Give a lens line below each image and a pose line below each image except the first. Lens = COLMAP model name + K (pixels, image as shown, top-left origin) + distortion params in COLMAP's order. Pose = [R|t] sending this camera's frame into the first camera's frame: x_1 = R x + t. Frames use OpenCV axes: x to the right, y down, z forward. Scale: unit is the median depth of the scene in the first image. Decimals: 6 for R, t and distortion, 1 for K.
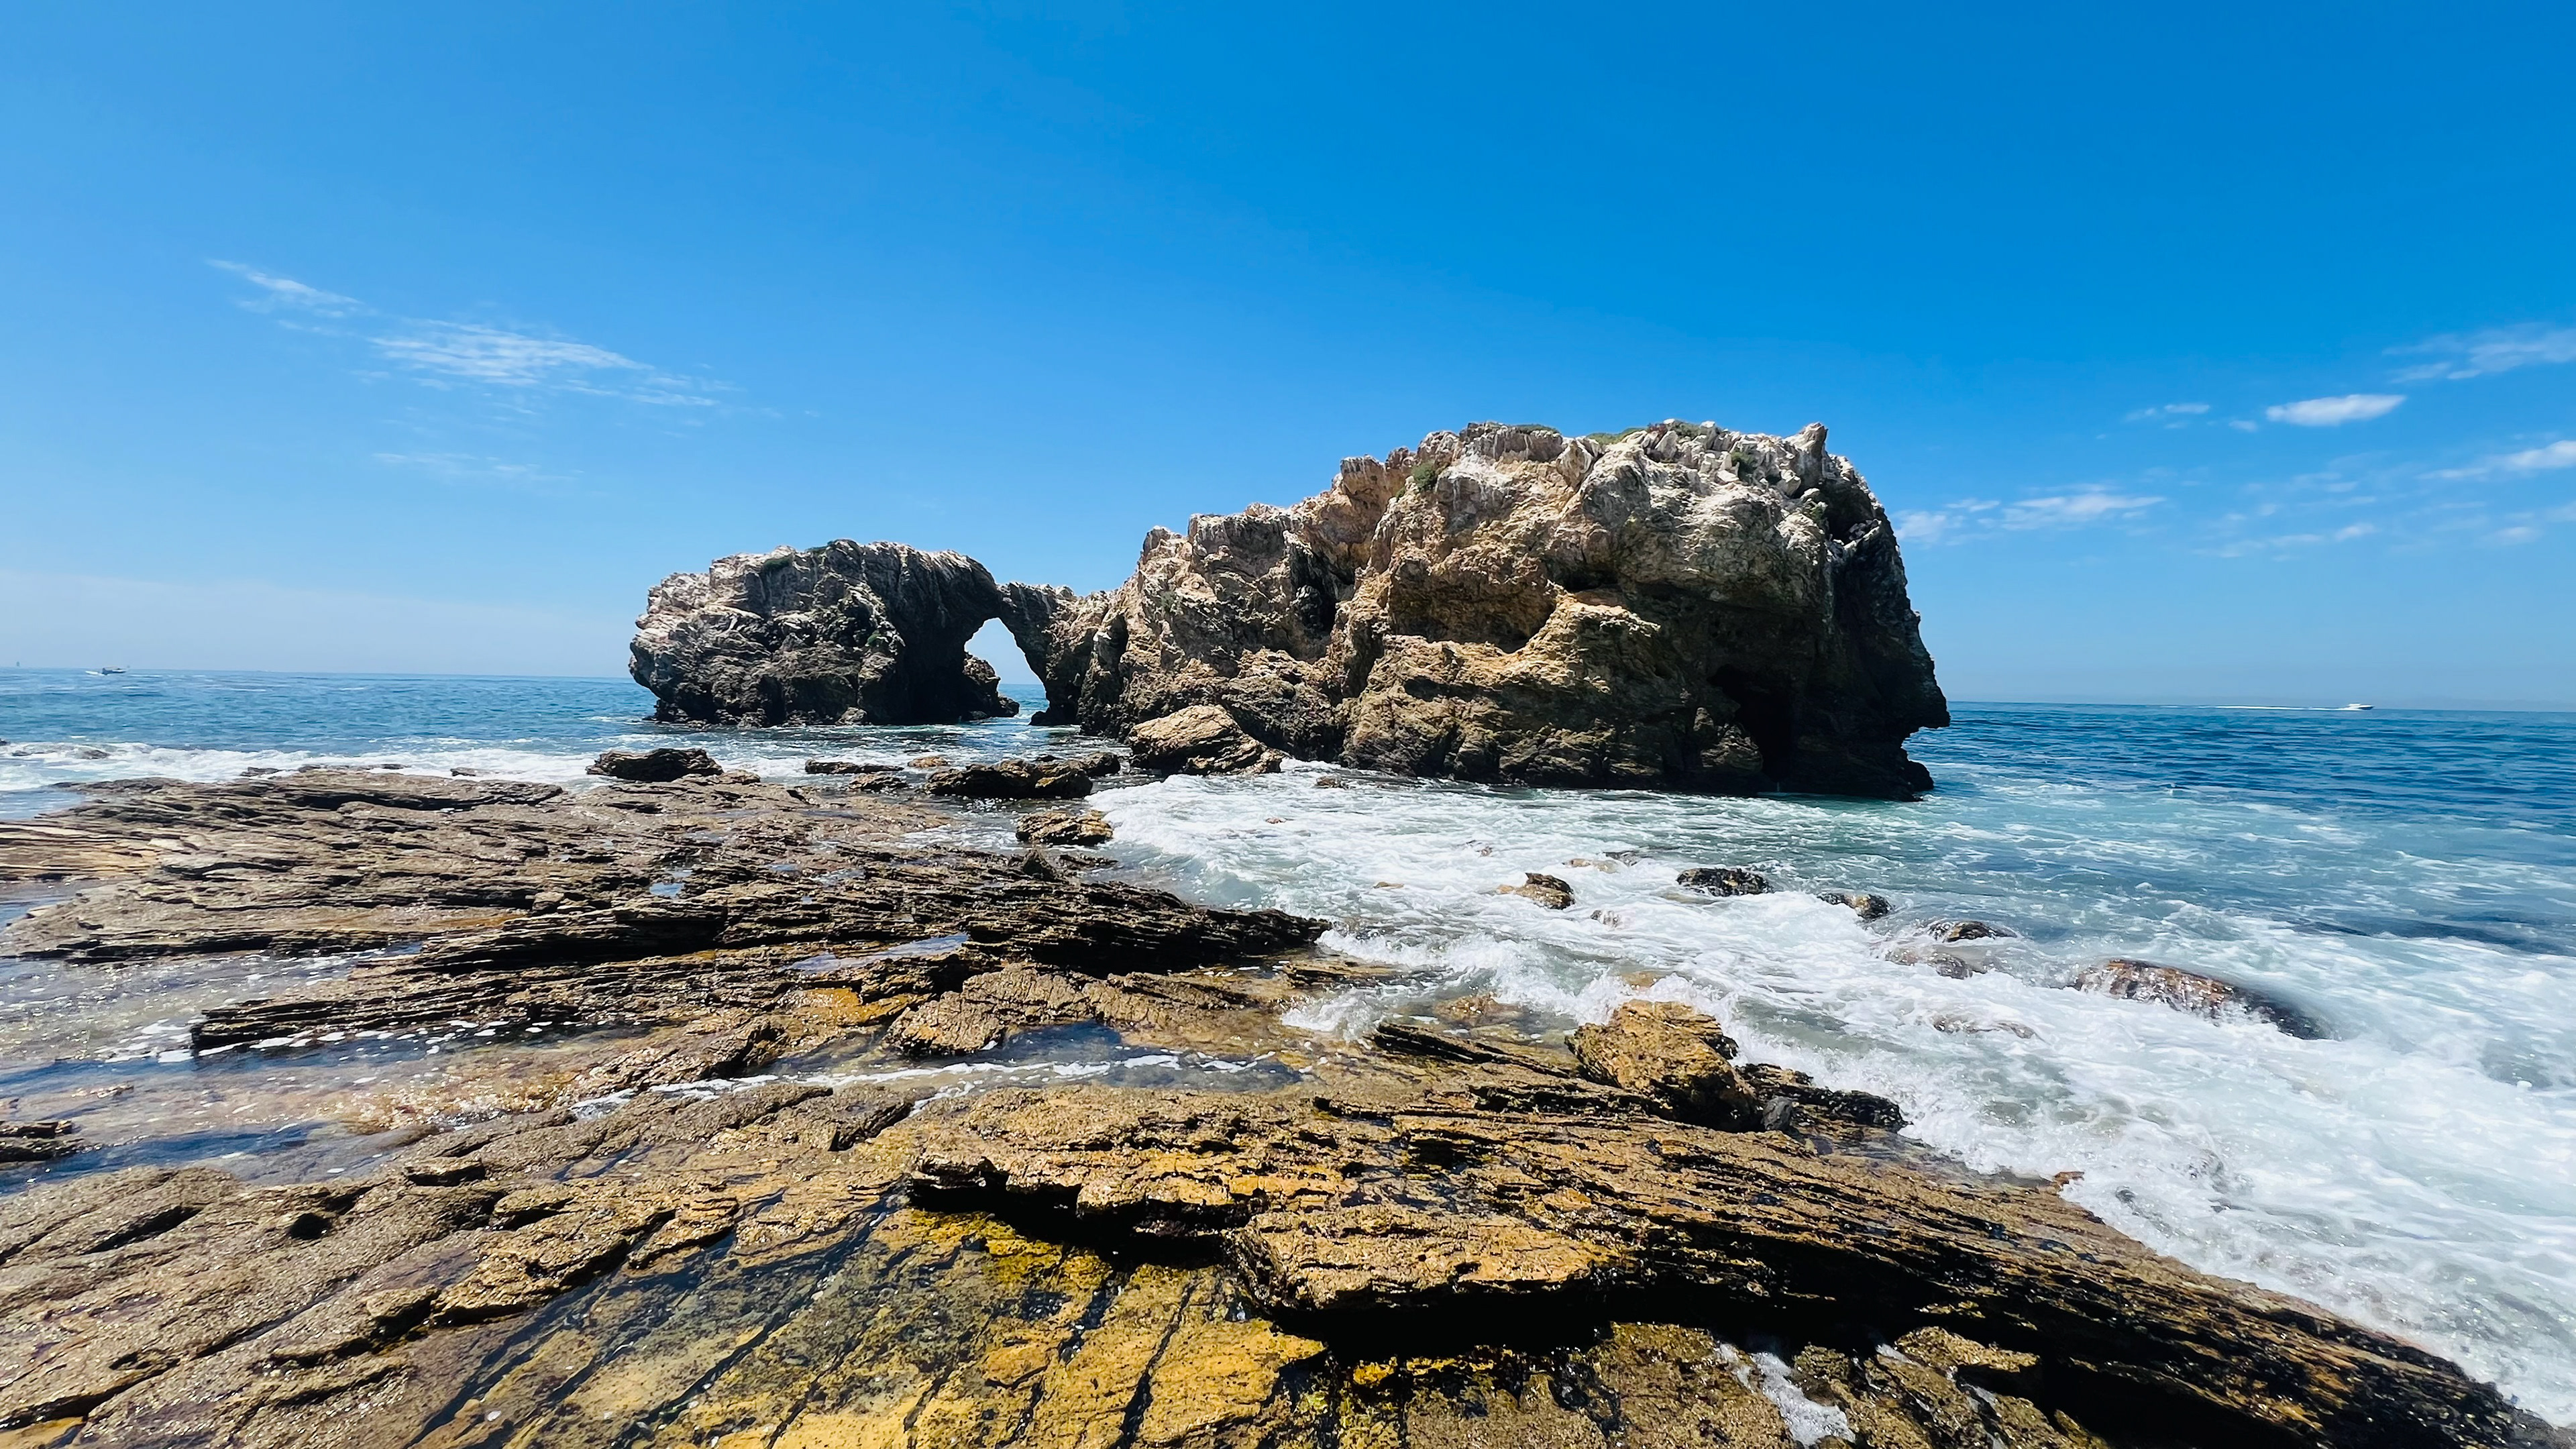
lens RADIAL K [[1036.8, 0, 1281.9], [0, 1036.8, 727.0], [0, 0, 1]] dist [-0.008014, -0.000053]
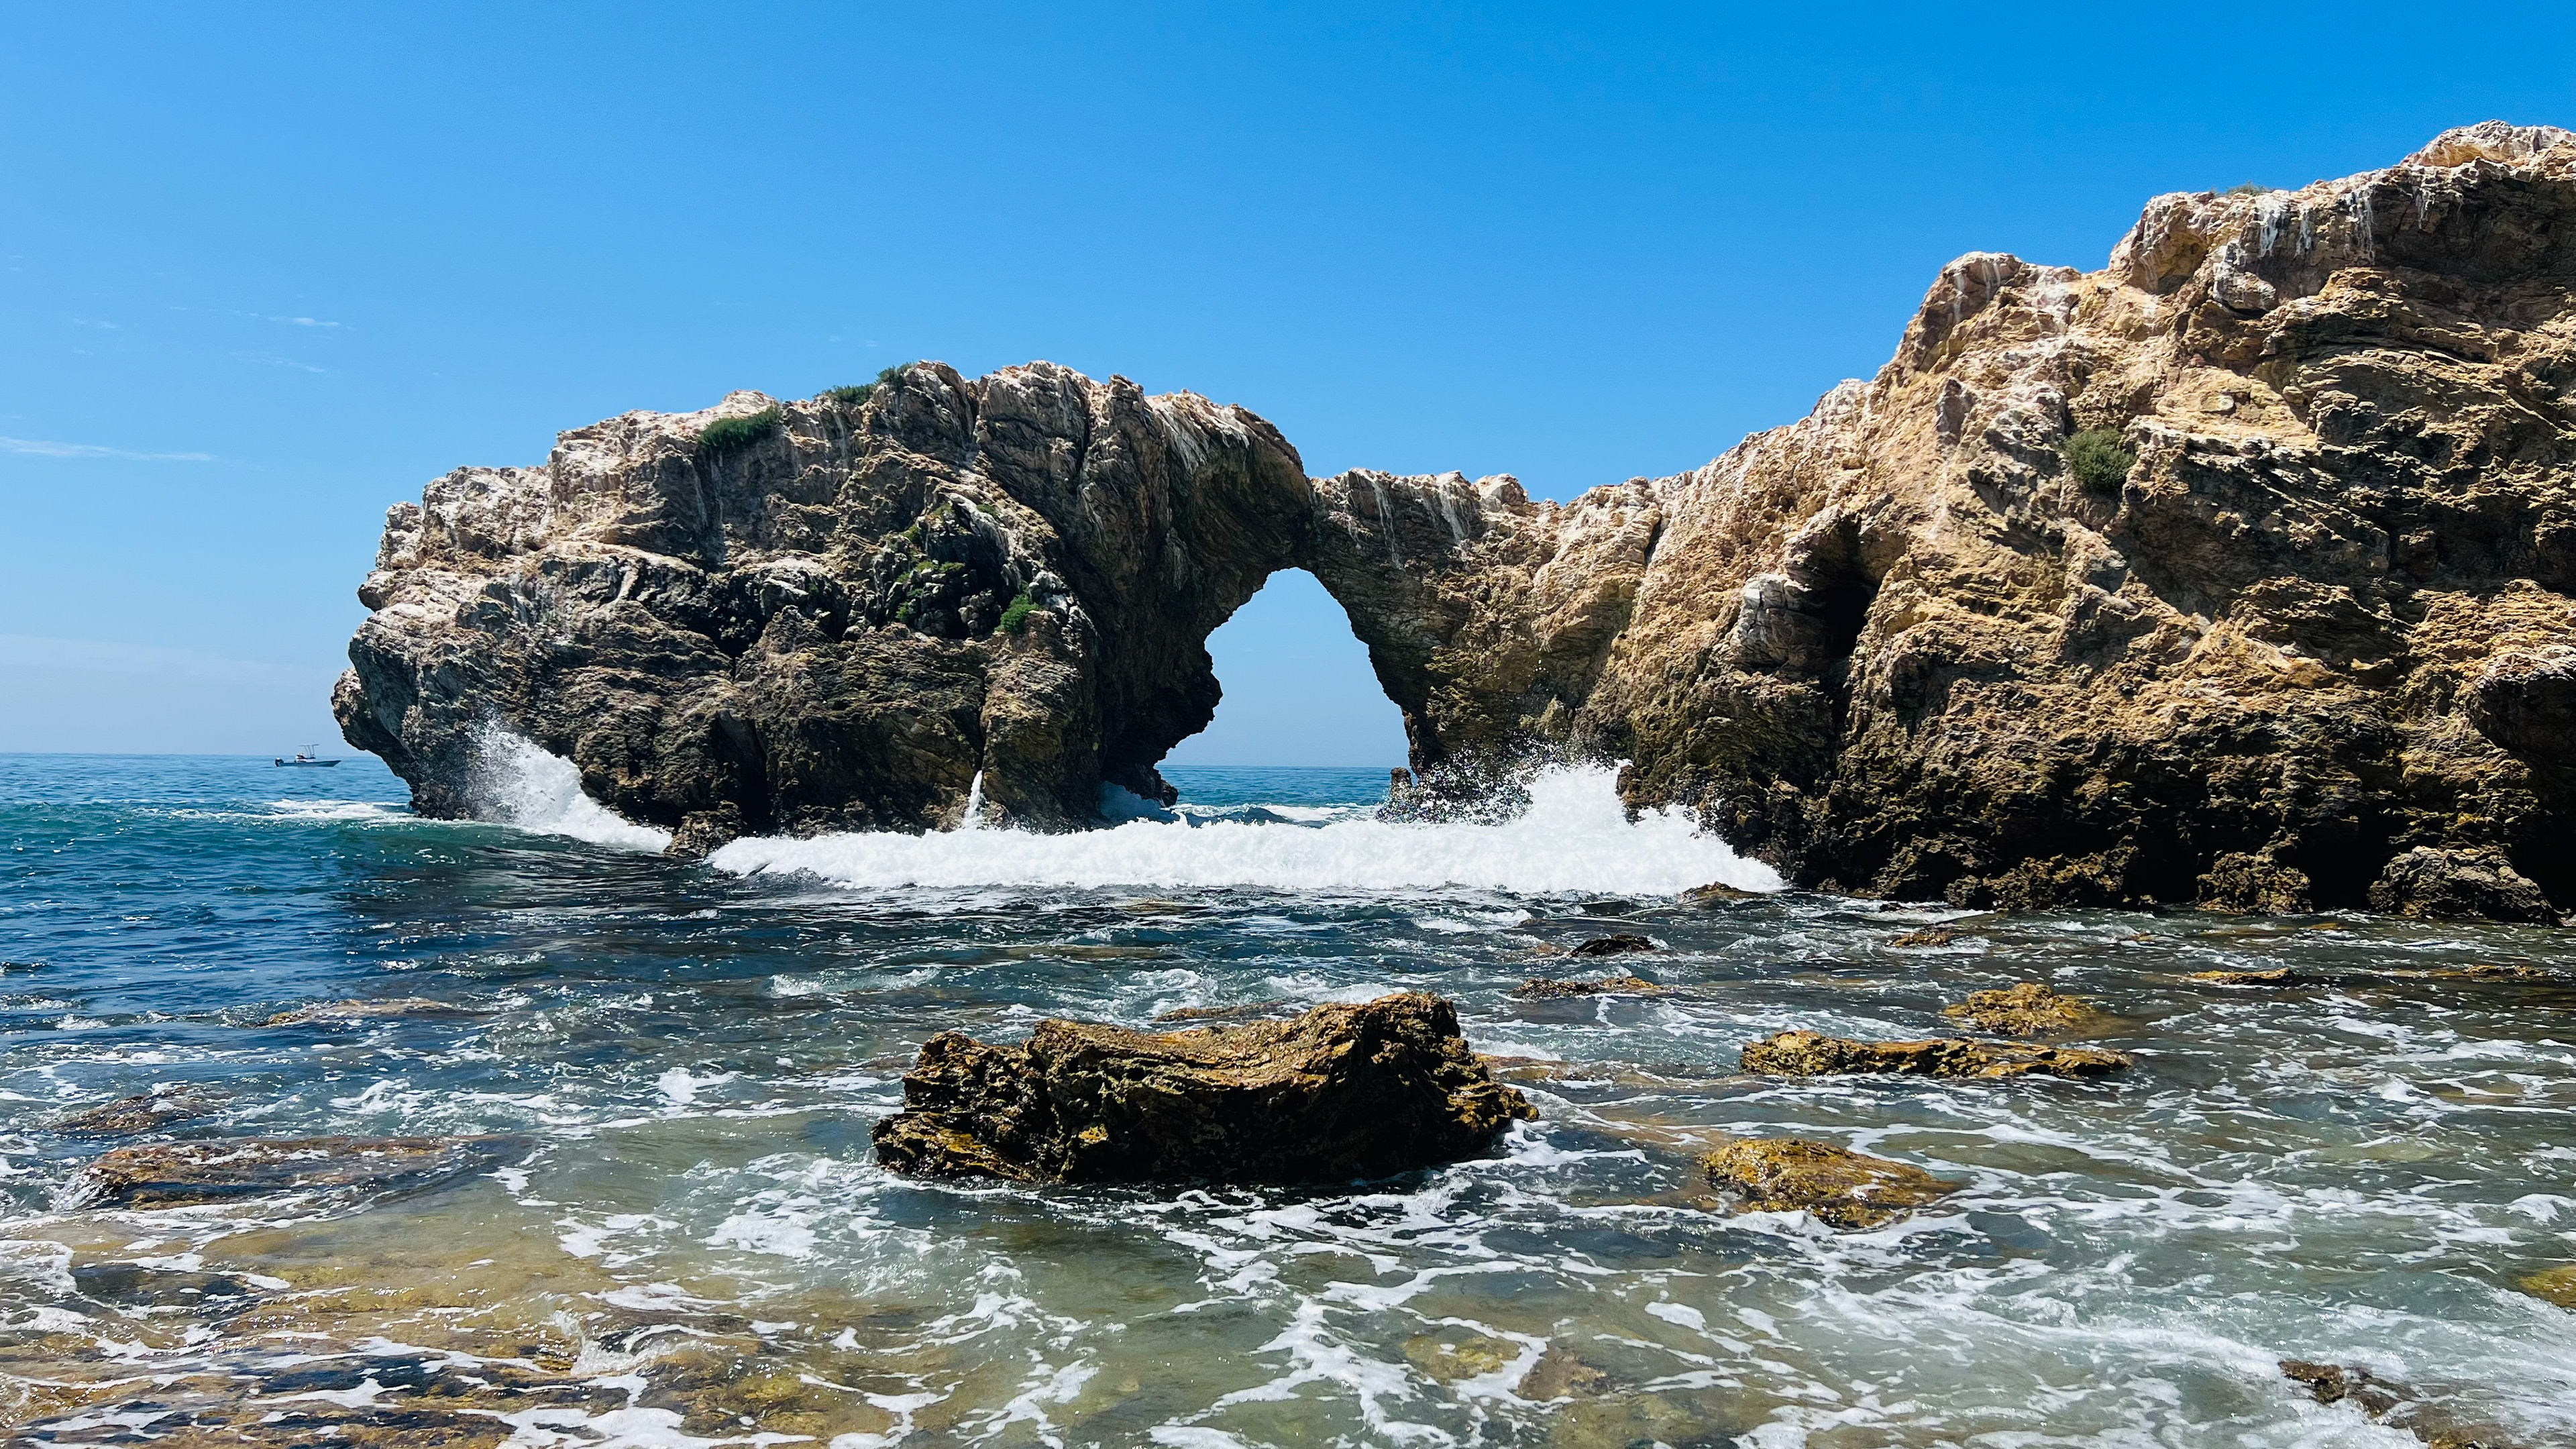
lens RADIAL K [[1909.6, 0, 1310.3], [0, 1909.6, 717.4], [0, 0, 1]] dist [0.054164, -0.065153]
pose [[0.999100, -0.006897, -0.041863, -0.344667], [0.004248, 0.998003, -0.063022, -0.004223], [0.042214, 0.062788, 0.997134, 0.412069]]
